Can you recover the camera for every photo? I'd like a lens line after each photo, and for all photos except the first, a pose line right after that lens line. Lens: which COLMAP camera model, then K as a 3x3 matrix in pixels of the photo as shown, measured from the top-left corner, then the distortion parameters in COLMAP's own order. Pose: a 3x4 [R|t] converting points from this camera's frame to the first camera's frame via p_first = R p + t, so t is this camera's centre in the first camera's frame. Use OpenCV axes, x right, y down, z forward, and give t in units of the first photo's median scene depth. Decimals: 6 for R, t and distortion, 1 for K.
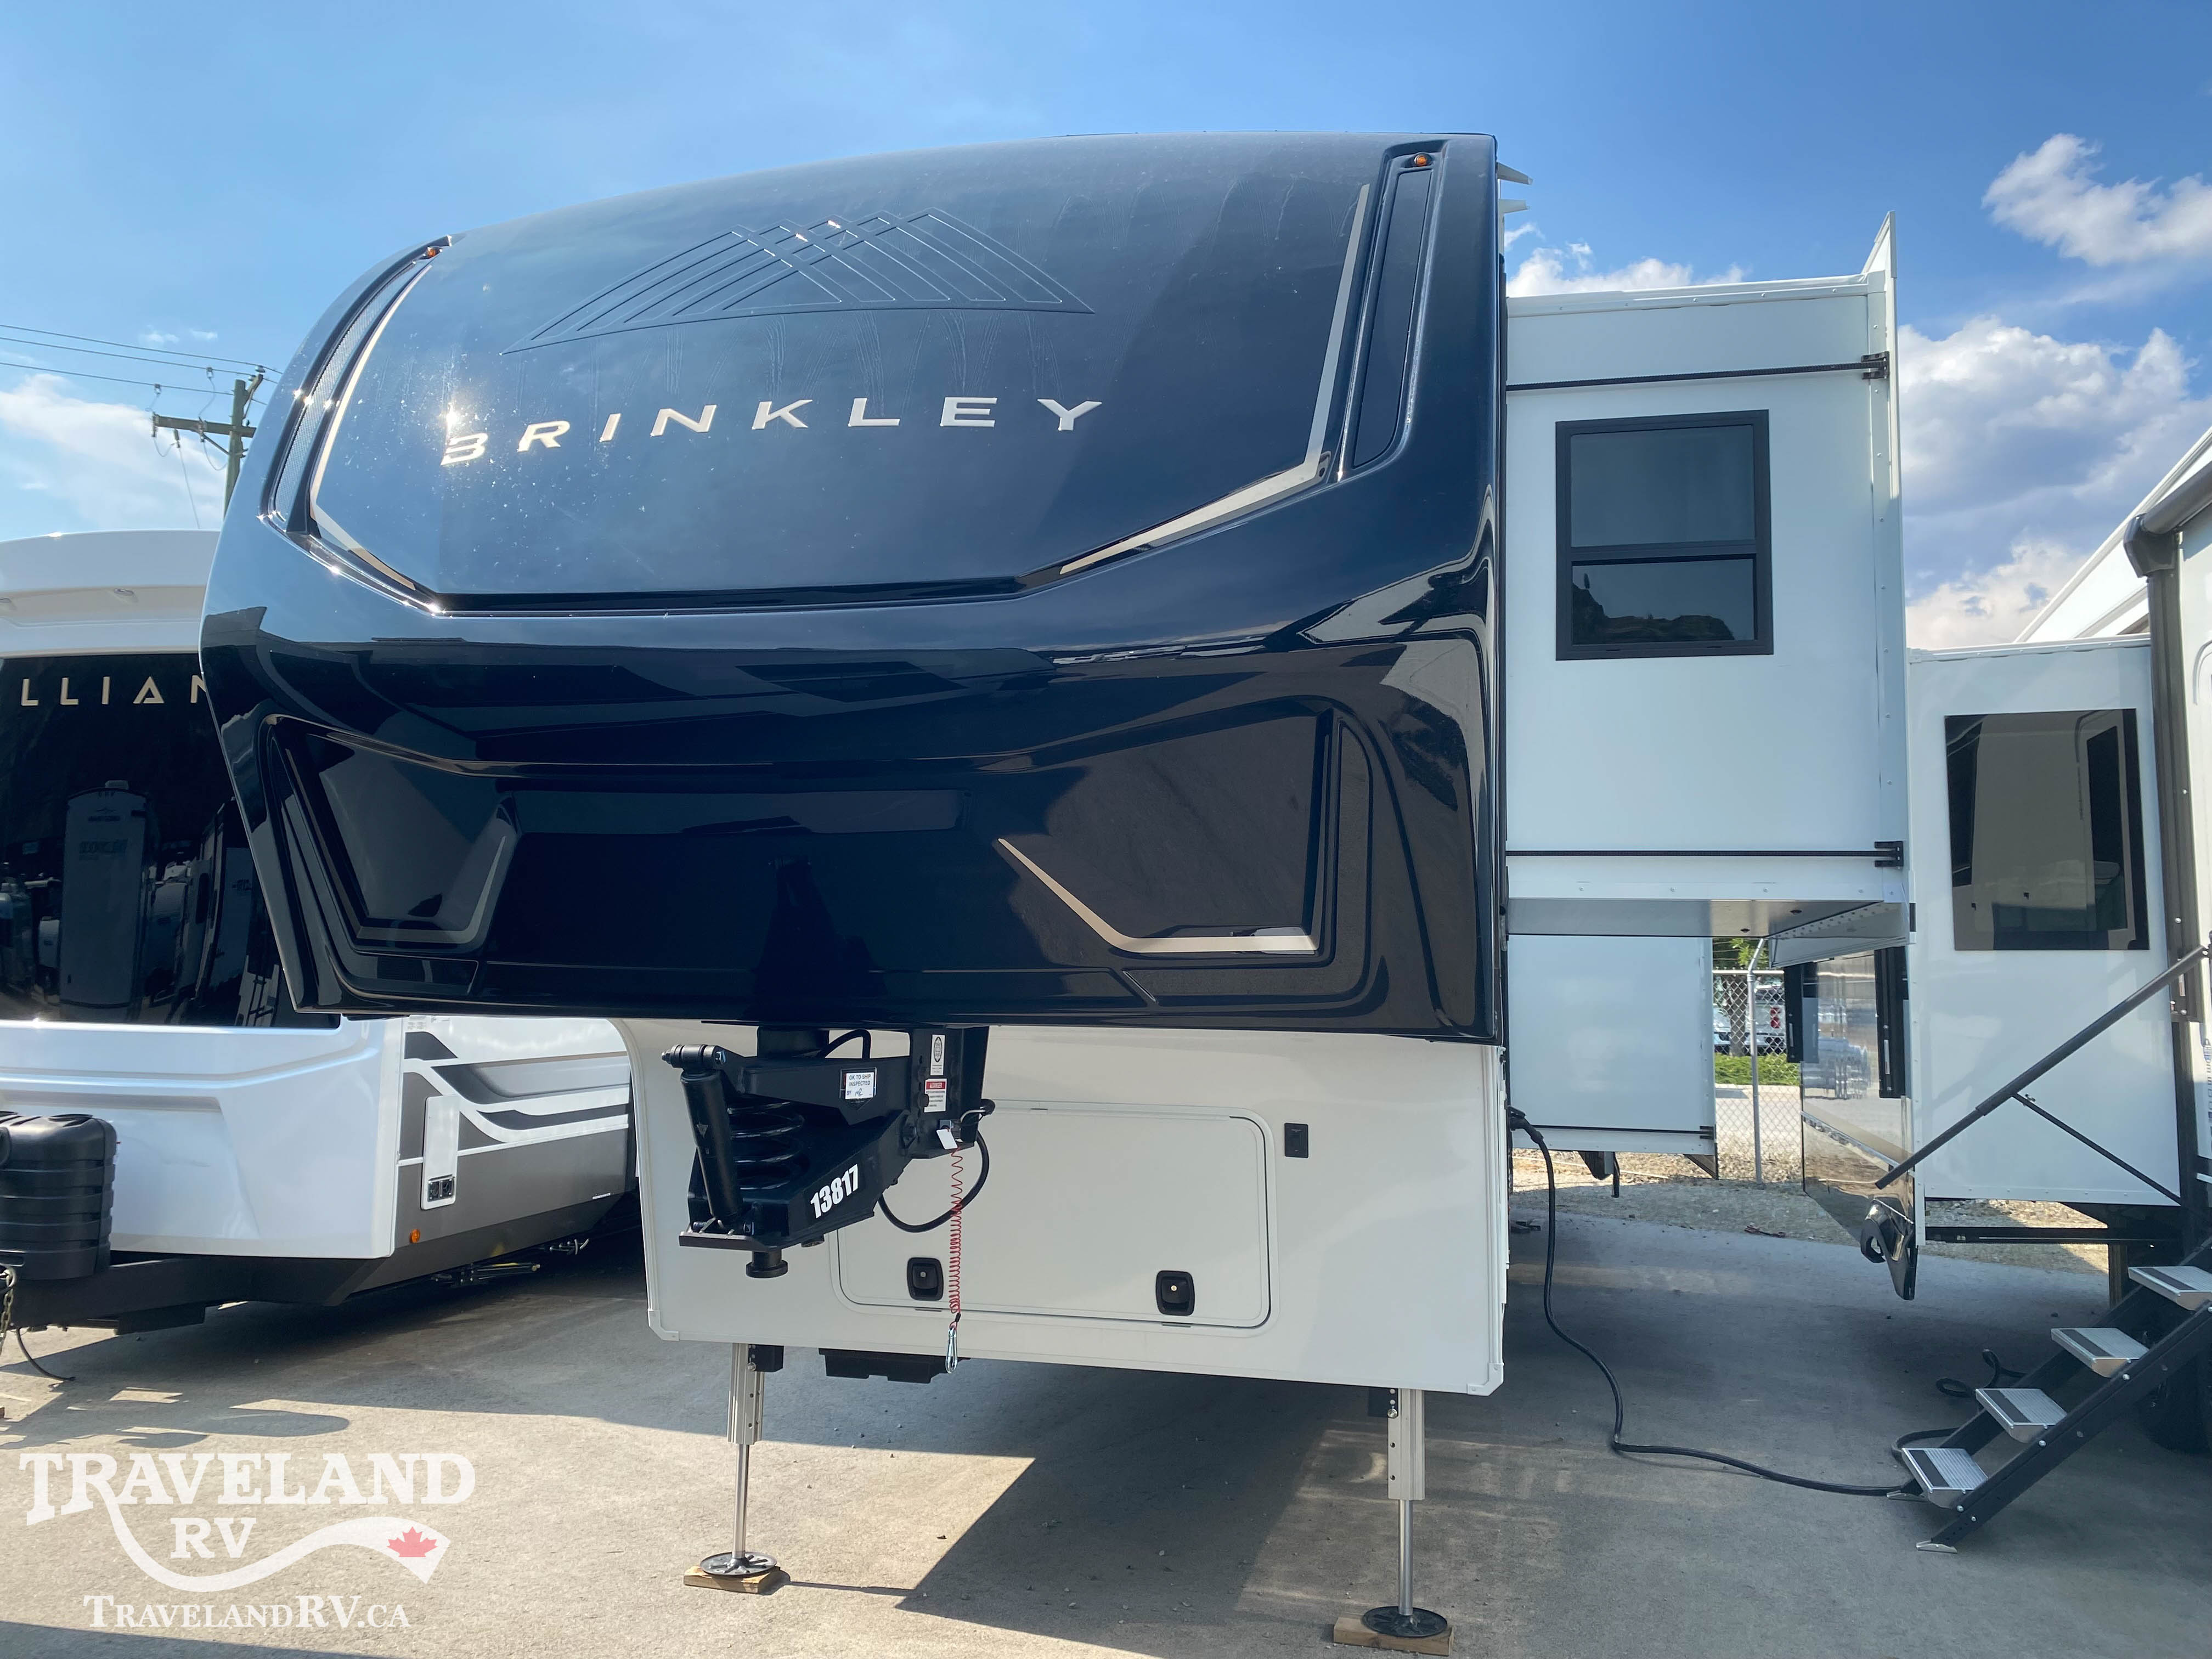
lens RADIAL K [[1689.5, 0, 1106.0], [0, 1689.5, 829.5], [0, 0, 1]] dist [0.019460, -0.006392]
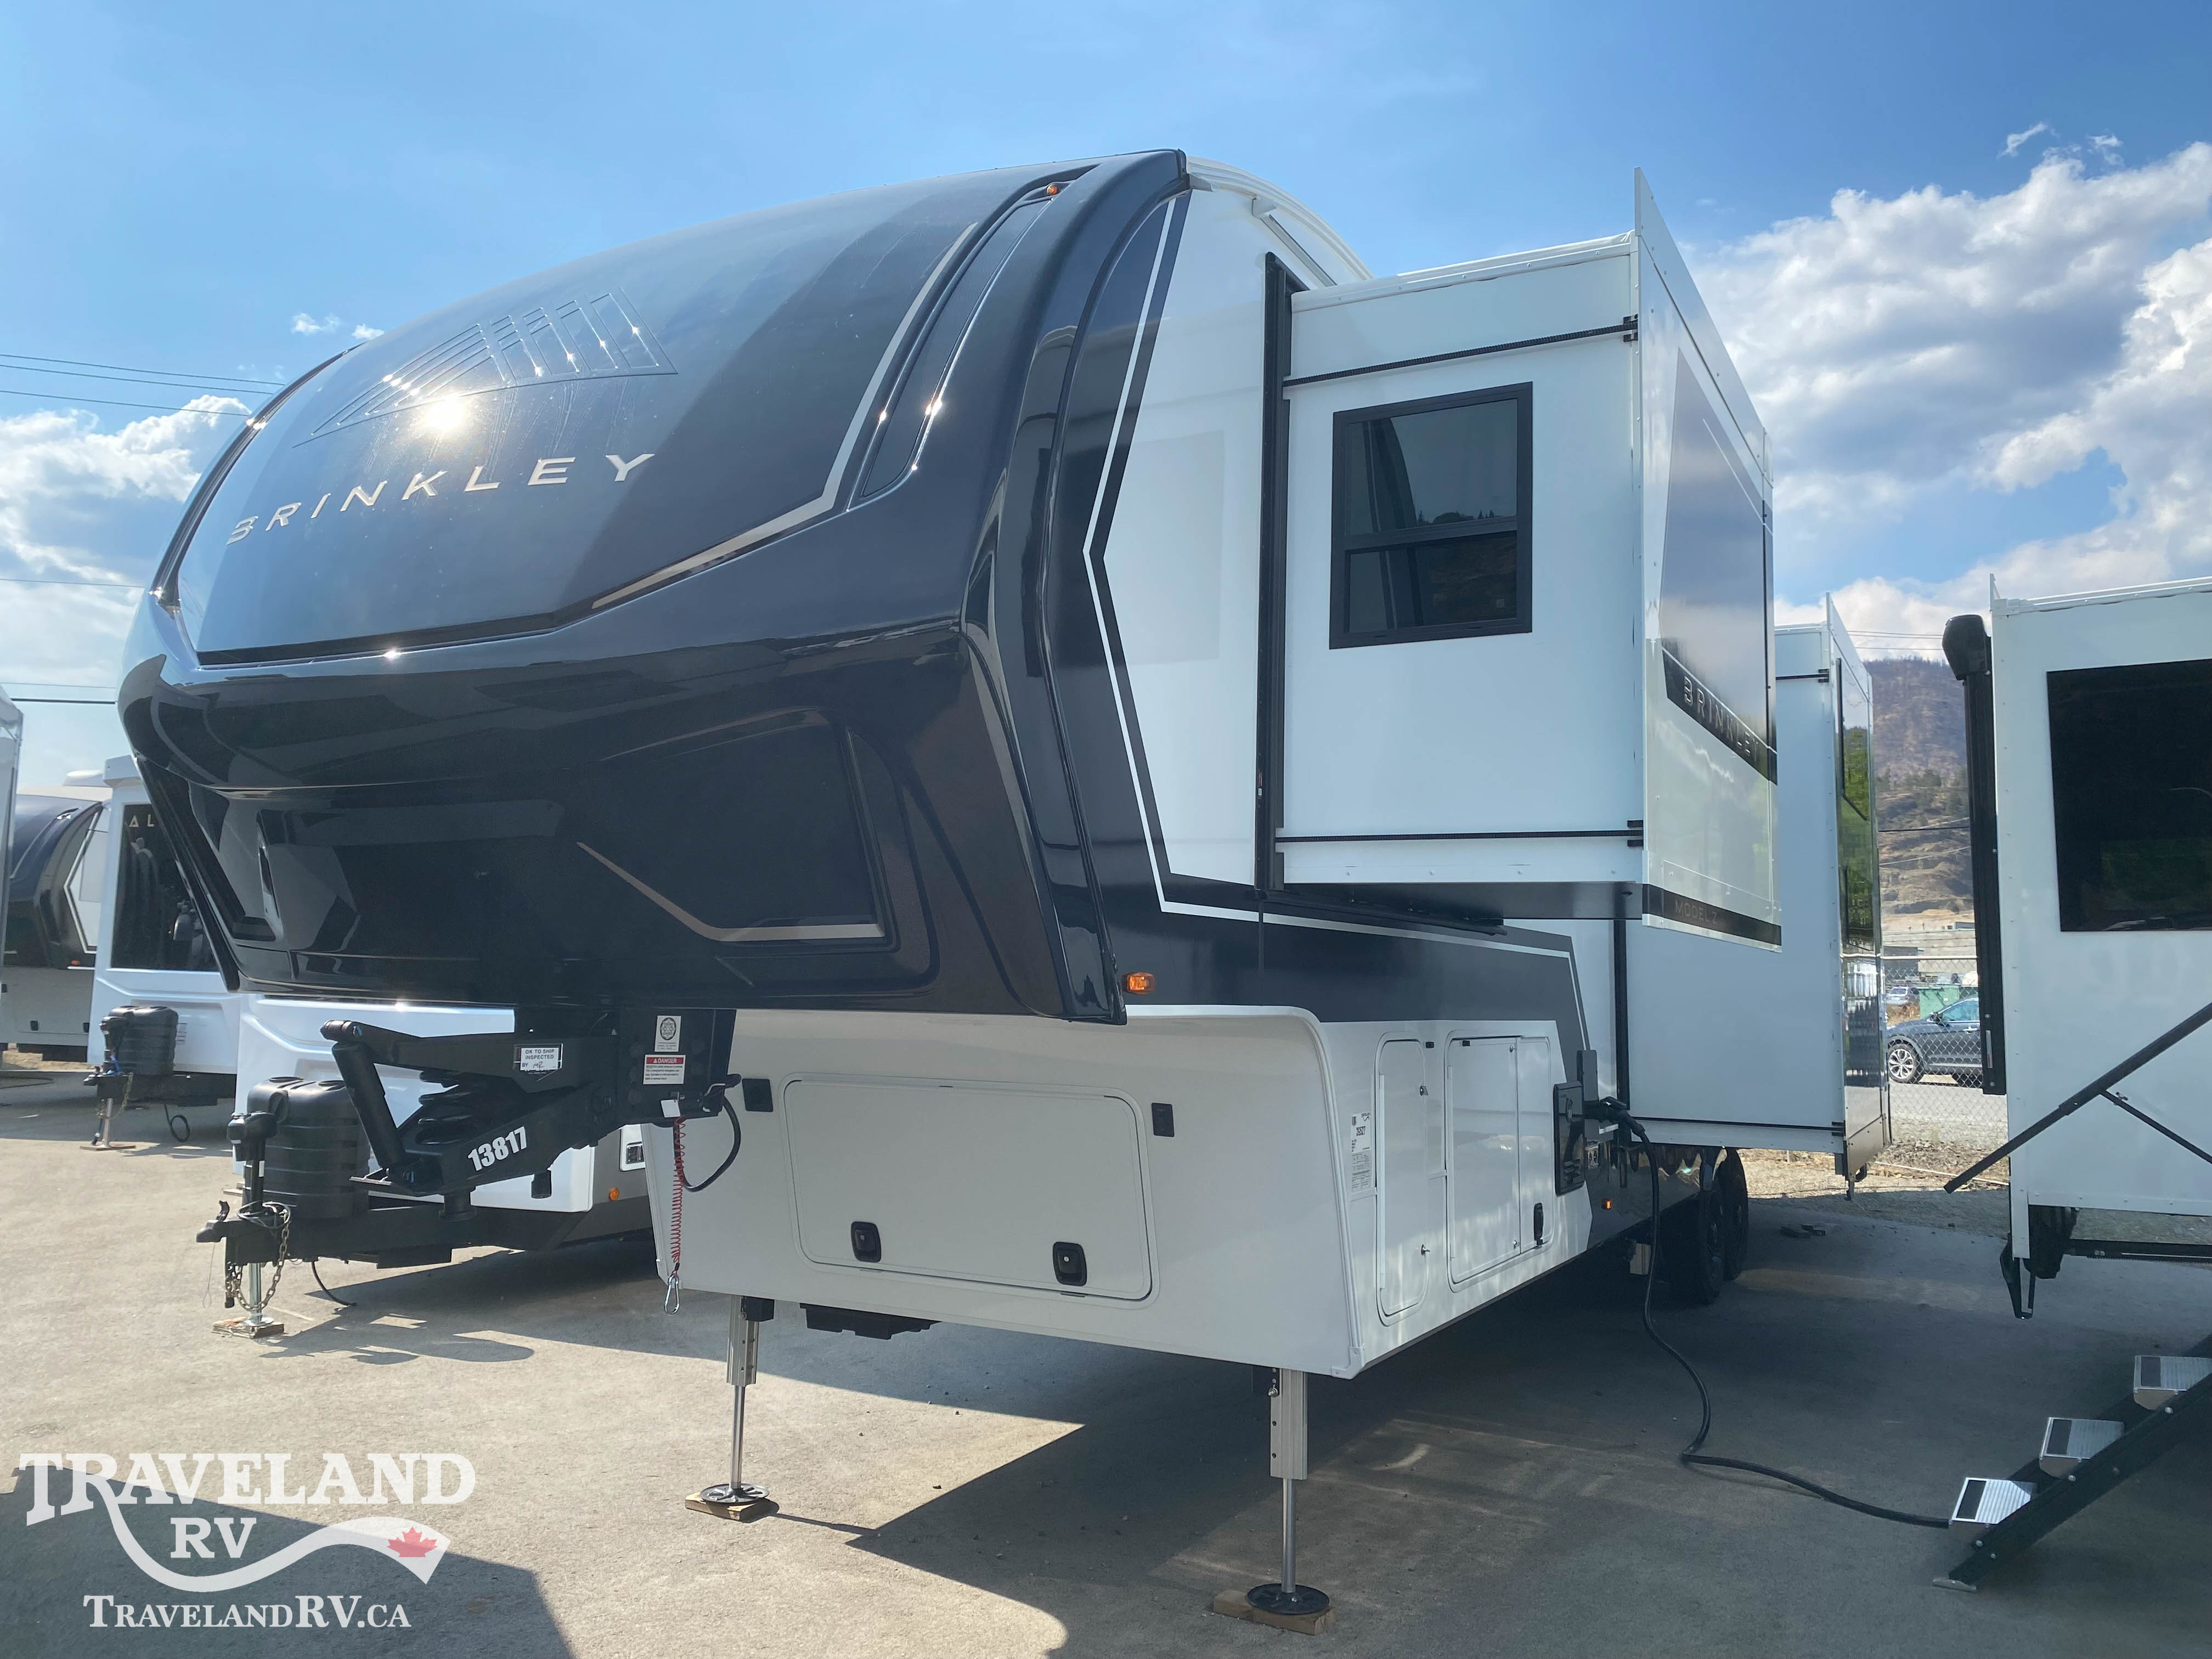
lens RADIAL K [[1692.7, 0, 1109.4], [0, 1692.7, 807.7], [0, 0, 1]] dist [0.025258, -0.010150]
pose [[0.964537, -0.026425, -0.262623, 0.327611], [0.025154, 0.999650, -0.008203, 0.000332], [0.262748, 0.001306, 0.964864, -0.007986]]
